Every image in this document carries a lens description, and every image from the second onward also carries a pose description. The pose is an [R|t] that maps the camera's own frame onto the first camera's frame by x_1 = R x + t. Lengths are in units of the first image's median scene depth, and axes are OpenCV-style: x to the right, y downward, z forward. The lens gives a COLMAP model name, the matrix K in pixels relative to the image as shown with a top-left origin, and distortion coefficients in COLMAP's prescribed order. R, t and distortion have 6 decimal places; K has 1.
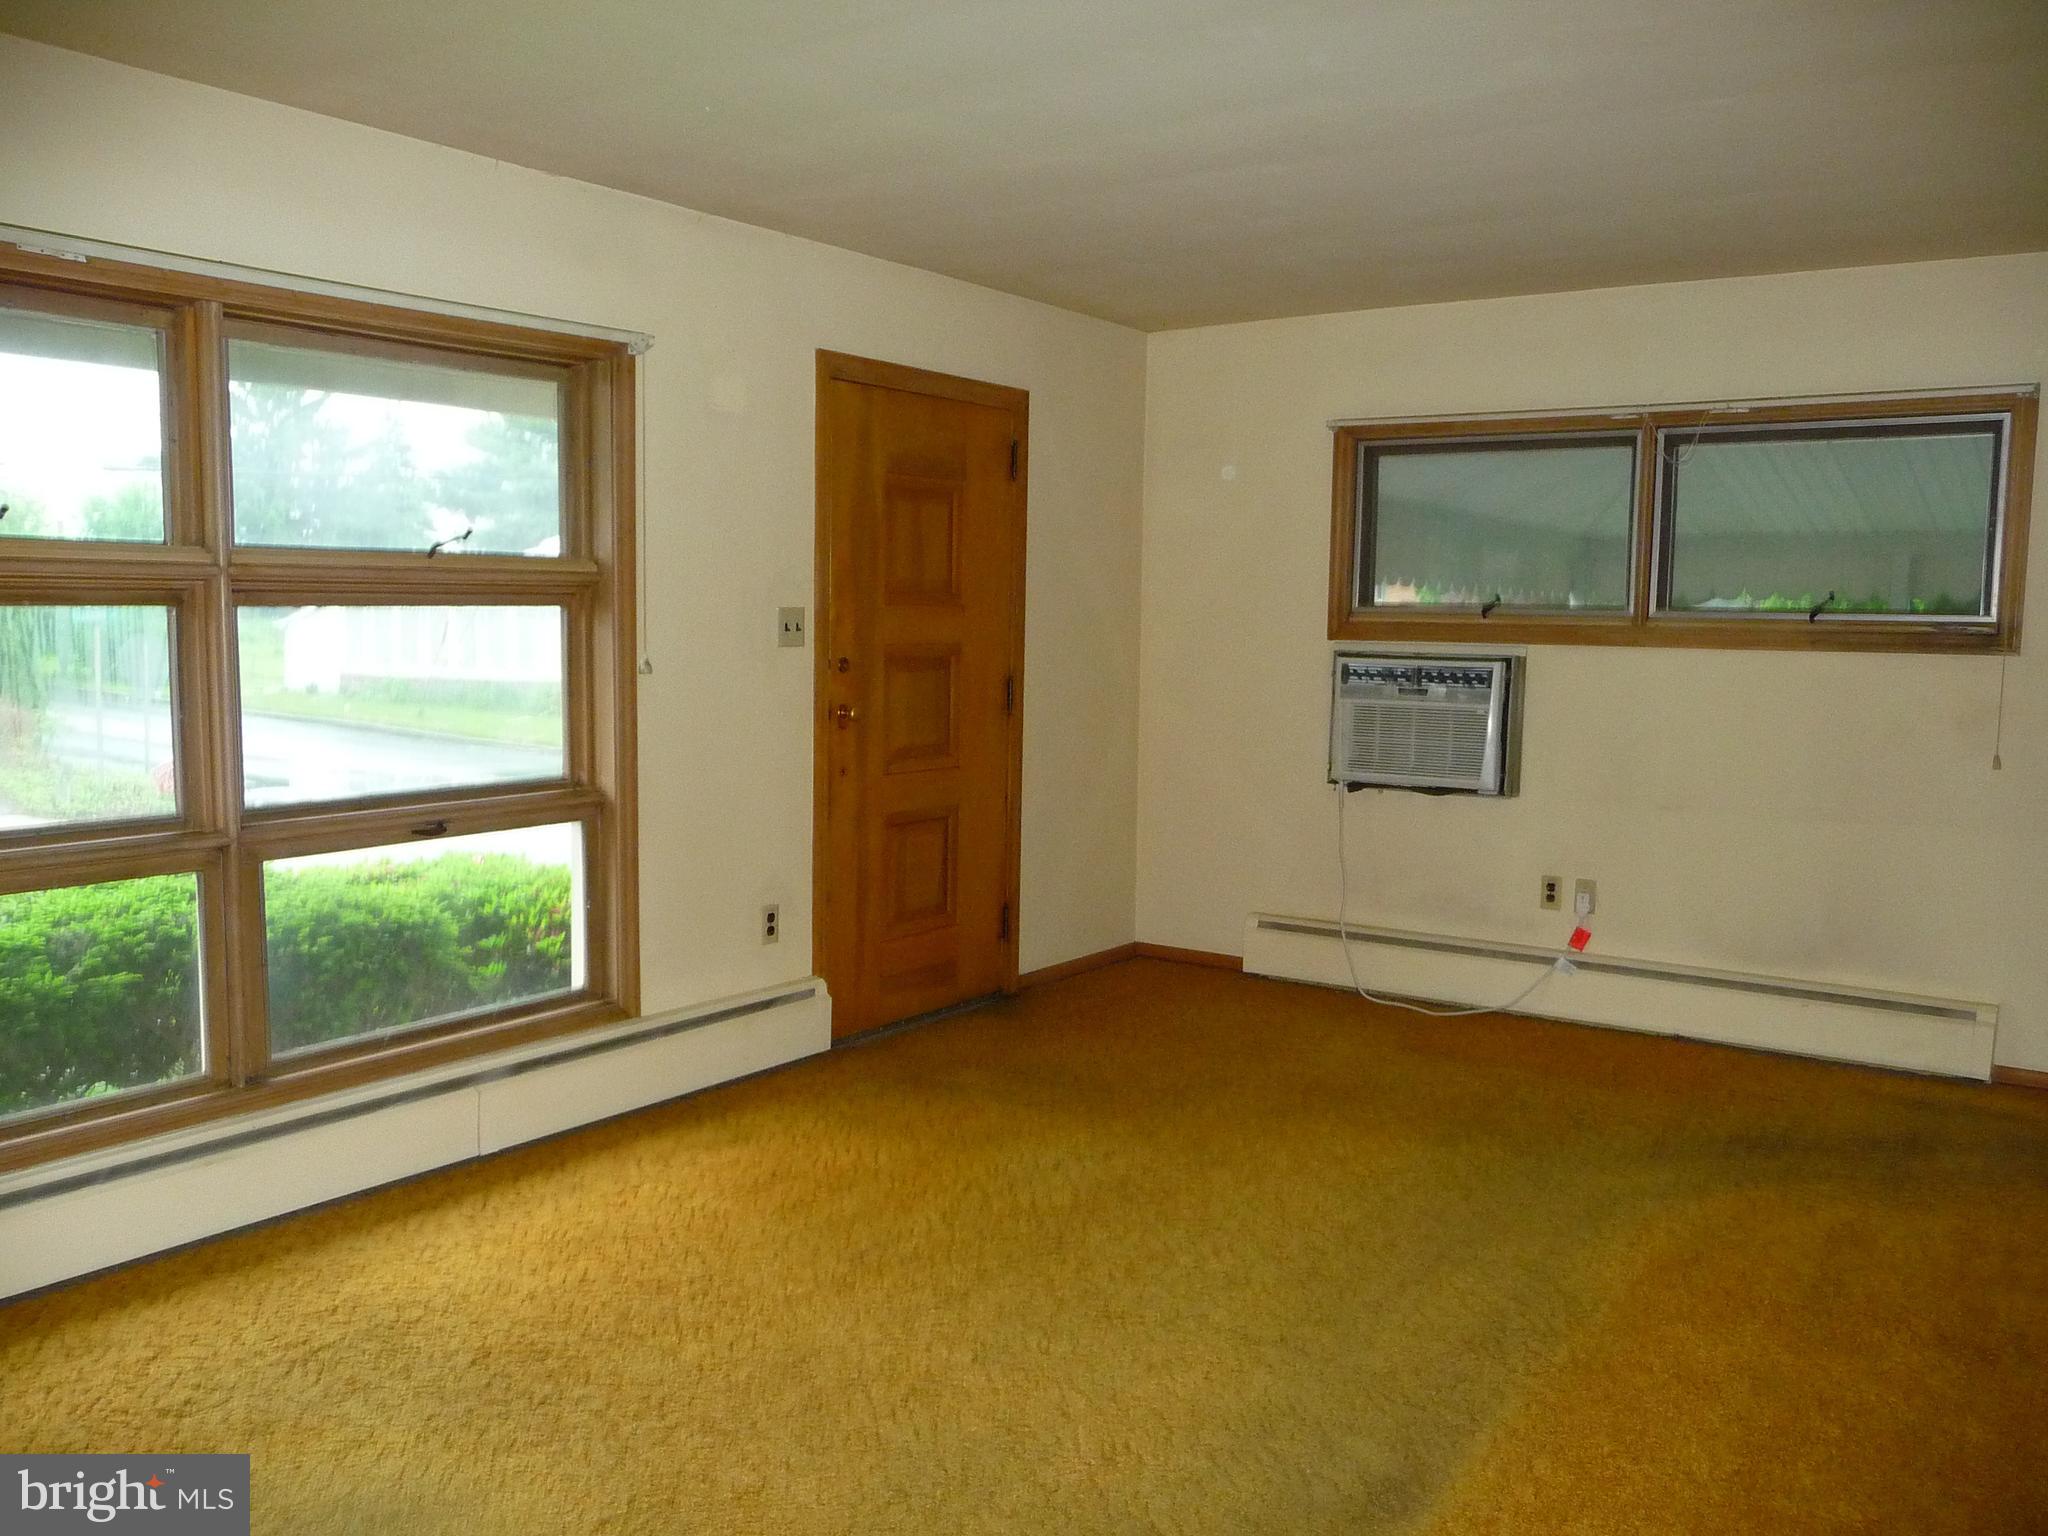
lens RADIAL K [[1706.6, 0, 1032.6], [0, 1706.6, 761.5], [0, 0, 1]] dist [0.003494, 0.000976]
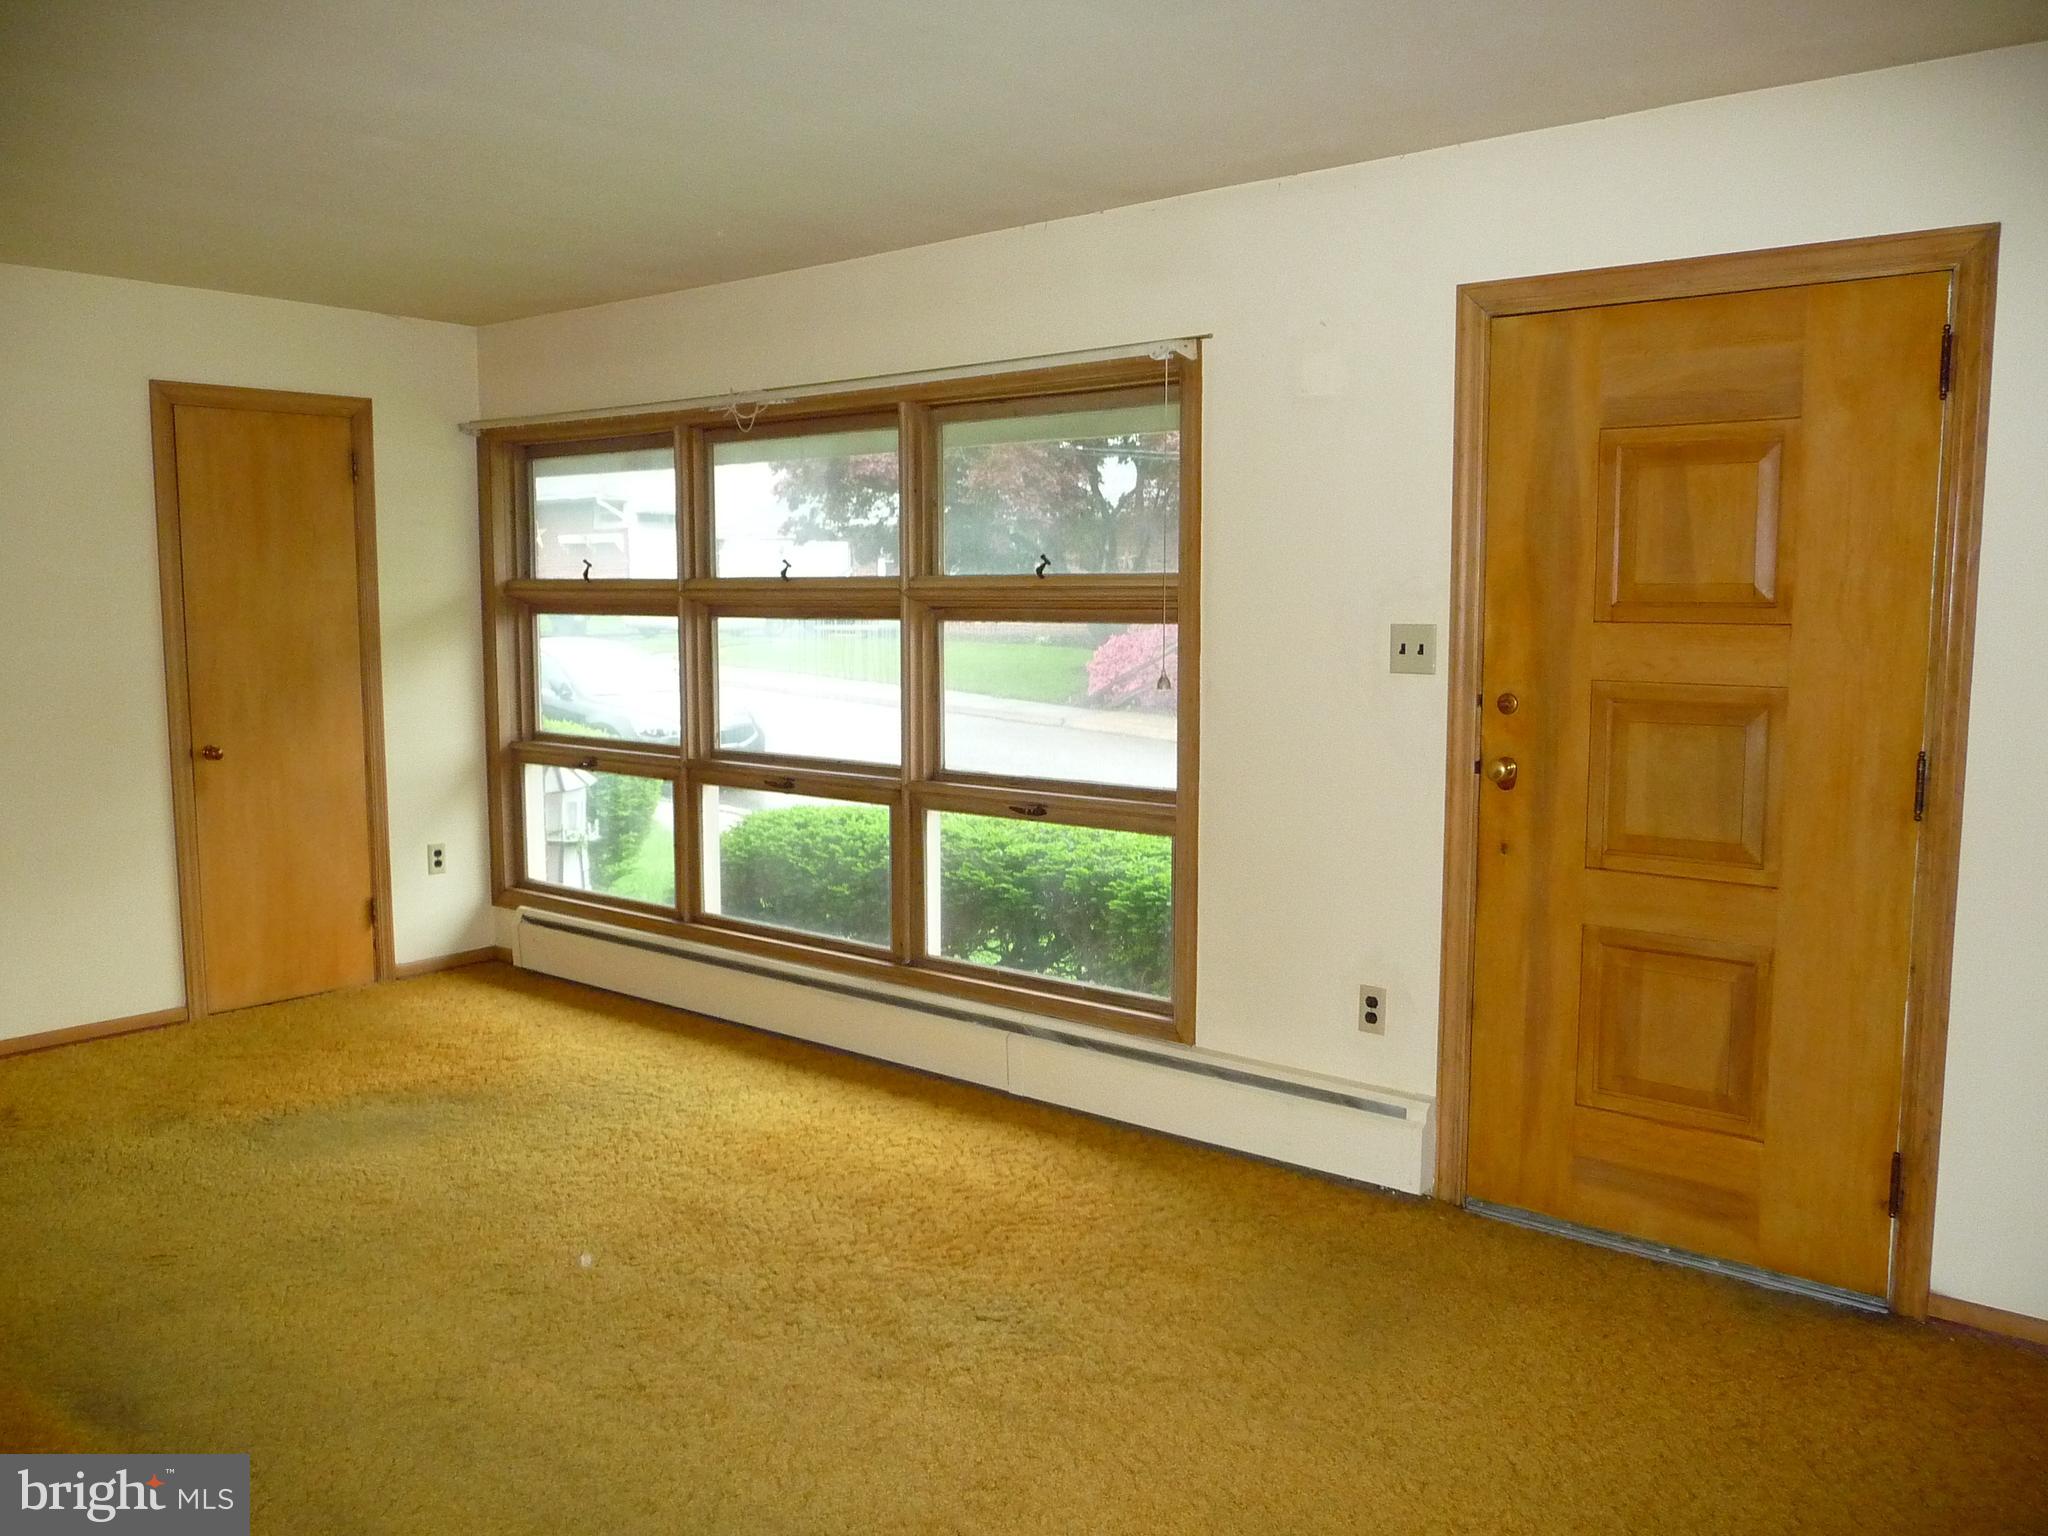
lens RADIAL K [[1599.2, 0, 1024.0], [0, 1599.2, 768.0], [0, 0, 1]] dist [0.006502, 0.002929]
pose [[-0.050296, 0.090974, -0.994582, 0.606618], [-0.099920, 0.990388, 0.095644, -0.076504], [0.993723, 0.104190, -0.040723, 0.849043]]
